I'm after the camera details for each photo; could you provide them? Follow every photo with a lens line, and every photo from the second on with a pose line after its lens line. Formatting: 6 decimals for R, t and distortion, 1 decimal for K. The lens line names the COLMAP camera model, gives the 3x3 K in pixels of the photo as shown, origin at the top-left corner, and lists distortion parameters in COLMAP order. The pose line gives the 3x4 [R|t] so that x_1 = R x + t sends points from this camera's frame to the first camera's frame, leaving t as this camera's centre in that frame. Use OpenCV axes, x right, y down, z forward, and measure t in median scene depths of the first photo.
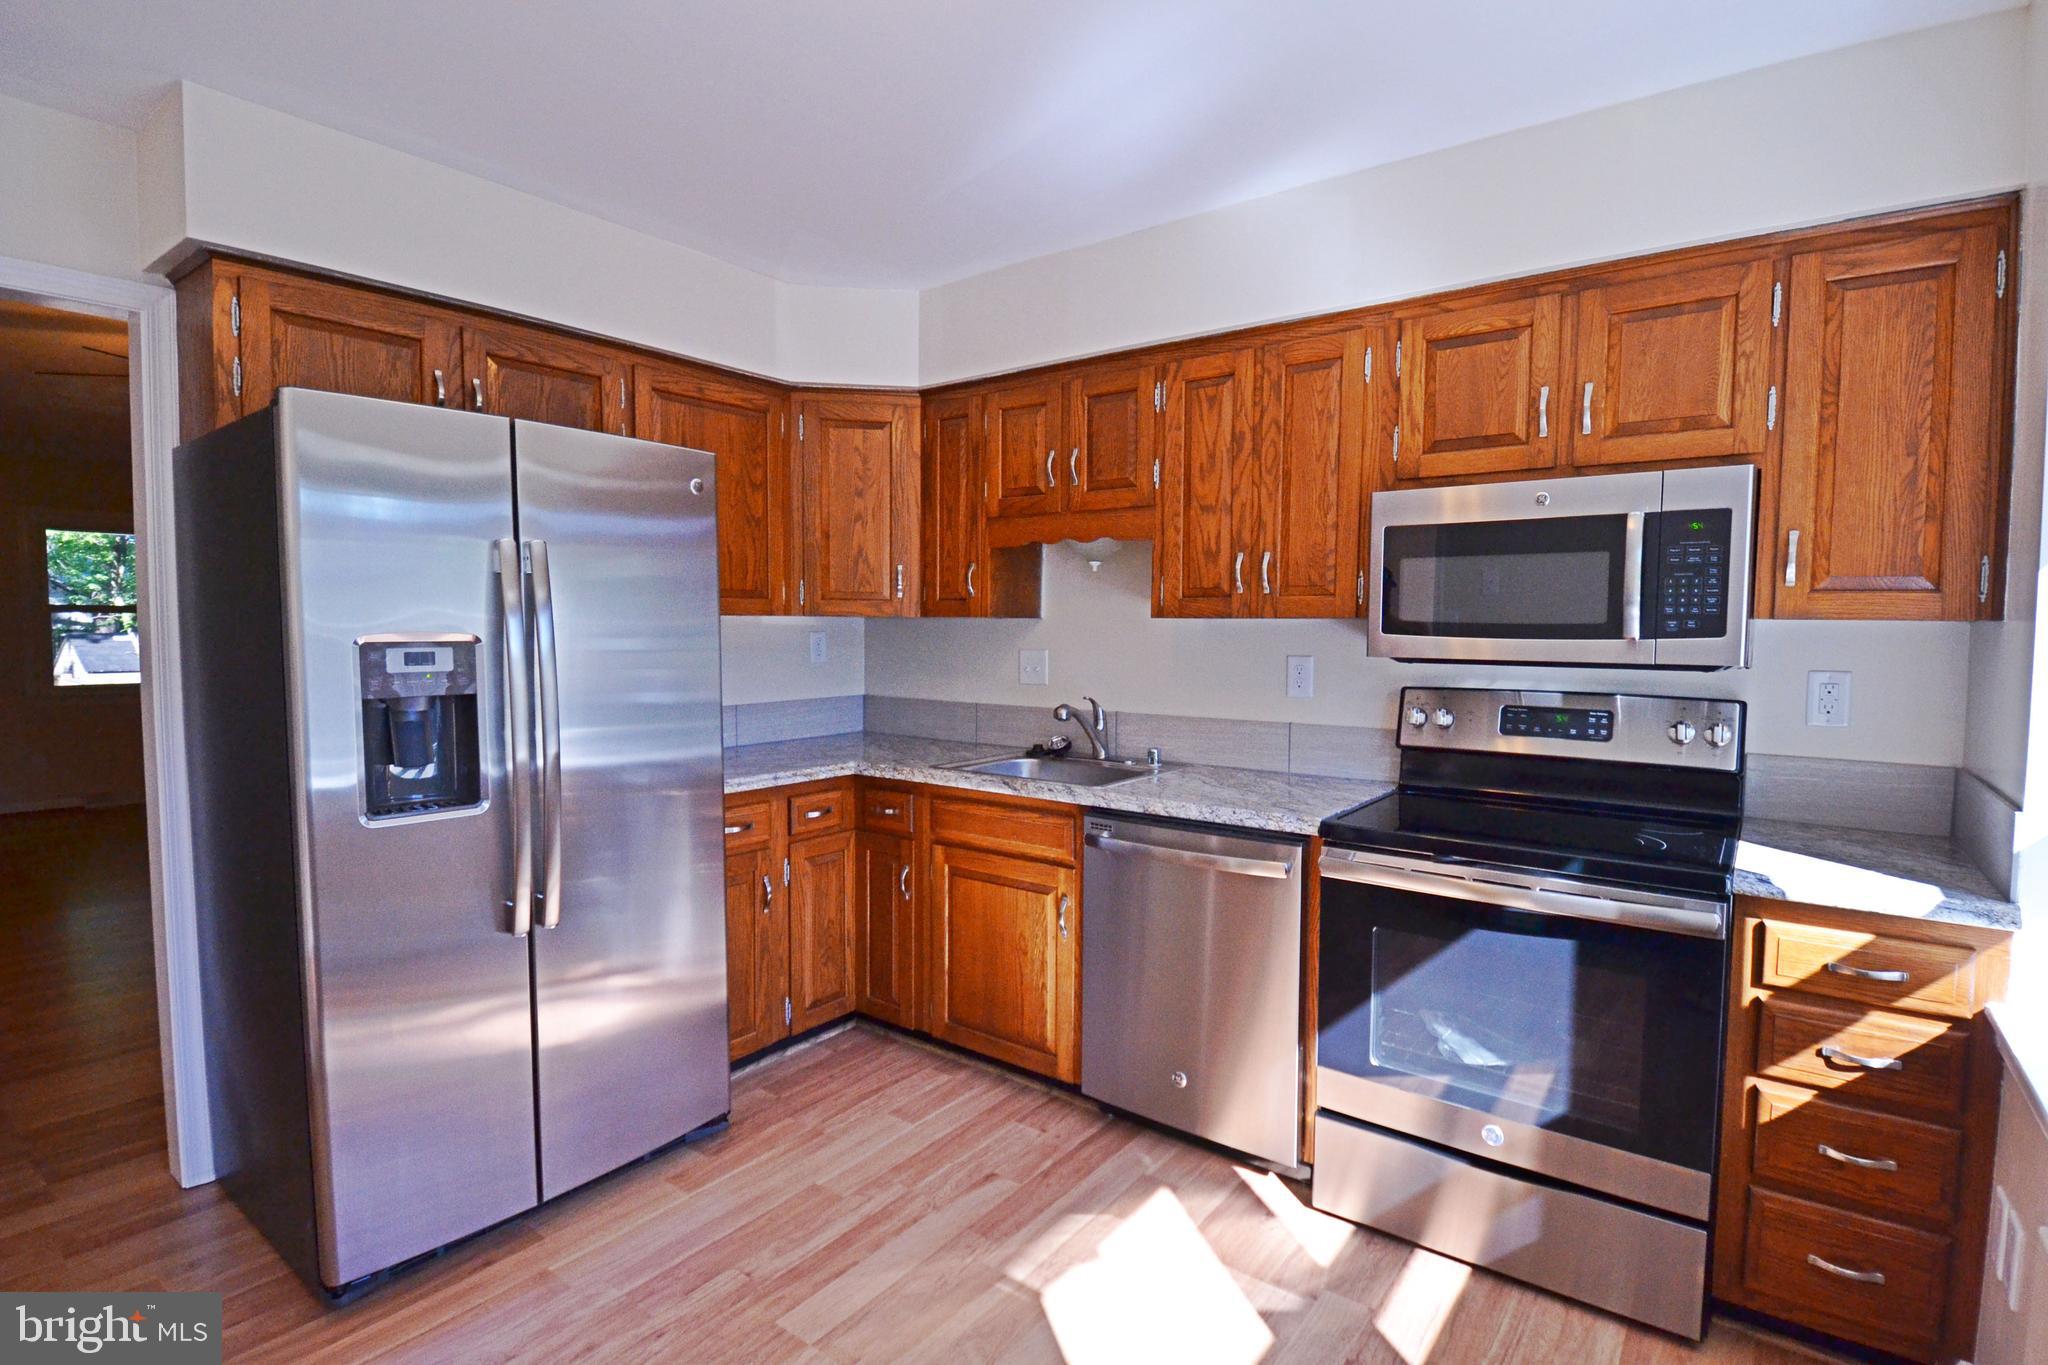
lens RADIAL K [[994.5, 0, 1044.7], [0, 994.5, 685.3], [0, 0, 1]] dist [0.023497, -0.030499]
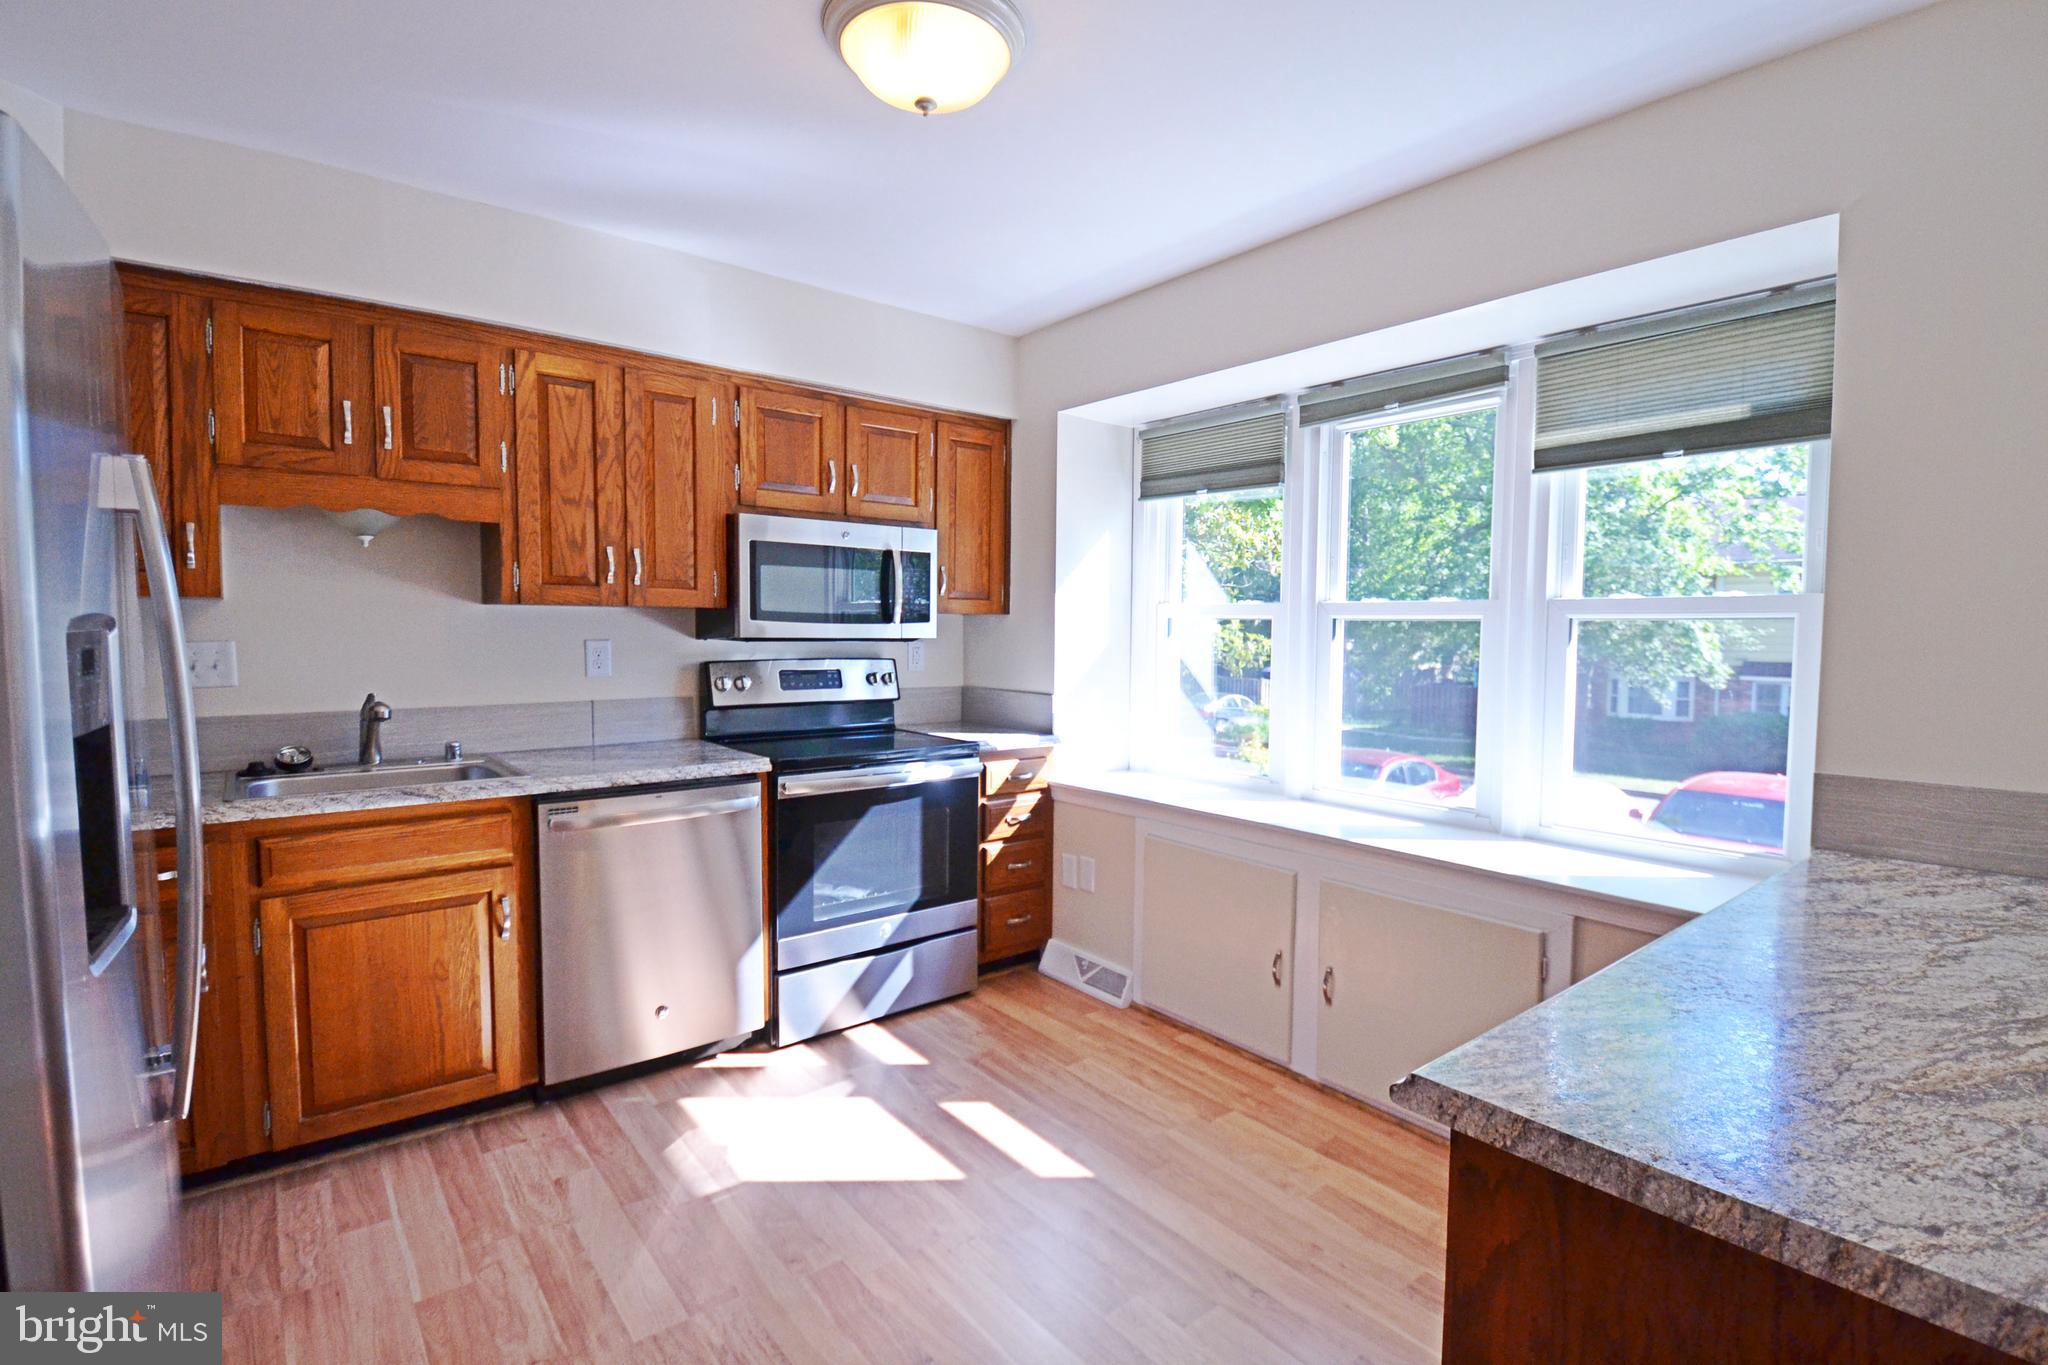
lens RADIAL K [[994.5, 0, 1044.7], [0, 994.5, 685.3], [0, 0, 1]] dist [0.023497, -0.030499]
pose [[0.226855, -0.059756, 0.972094, -0.880821], [0.052960, 0.997396, 0.048953, -0.008802], [-0.972487, 0.040377, 0.229429, 0.311902]]
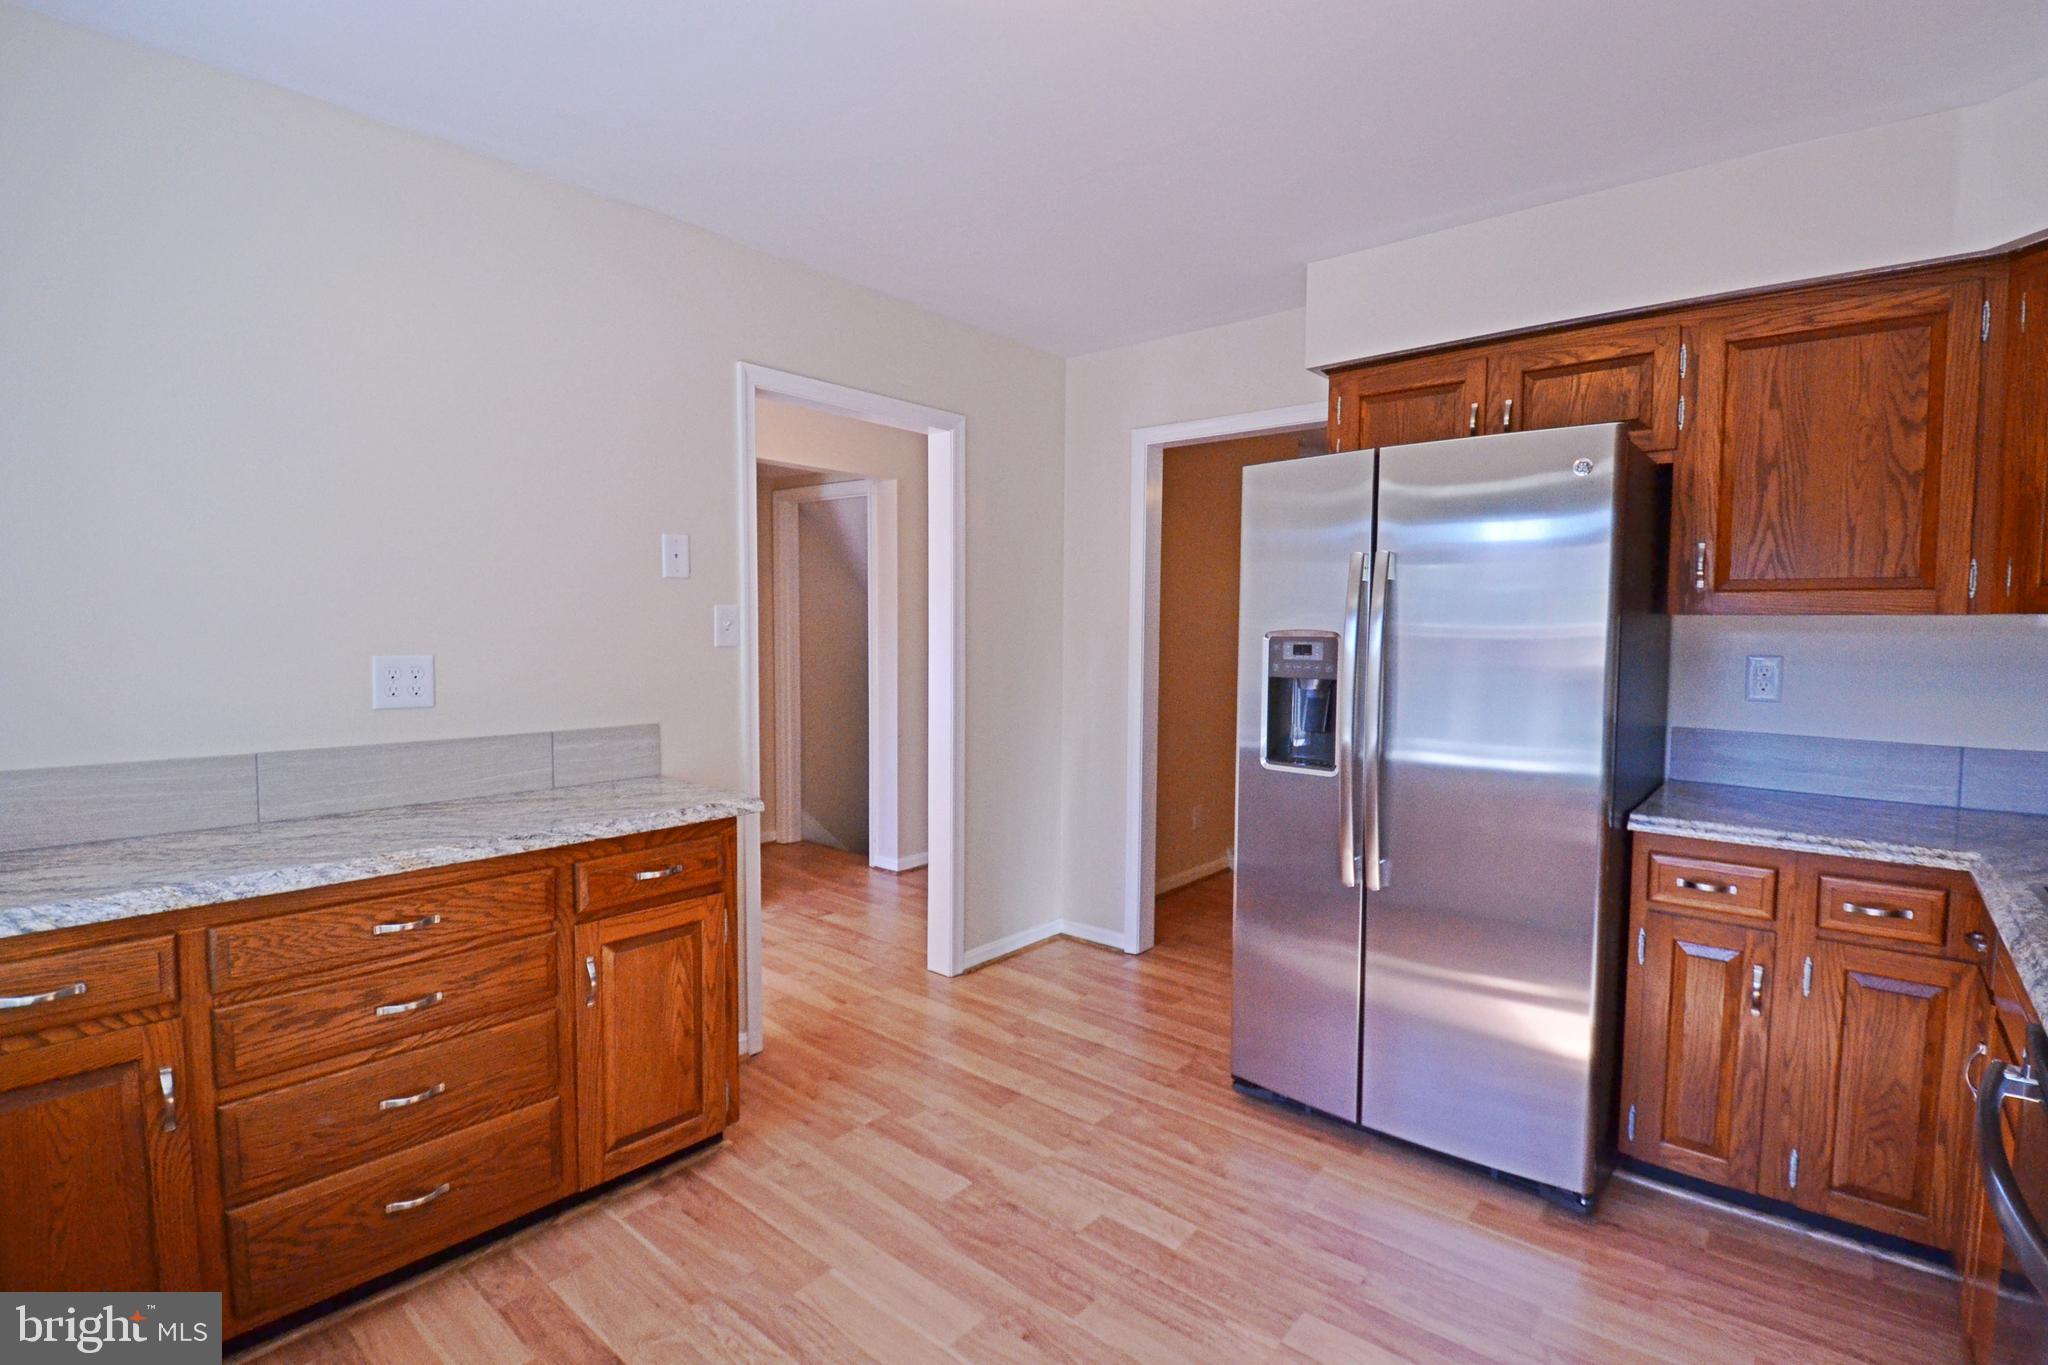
lens RADIAL K [[994.5, 0, 1044.7], [0, 994.5, 685.3], [0, 0, 1]] dist [0.023497, -0.030499]
pose [[-0.068271, 0.053817, -0.996214, 0.594648], [-0.069070, 0.995893, 0.058533, -0.027927], [0.995273, 0.072804, -0.064273, 0.622751]]
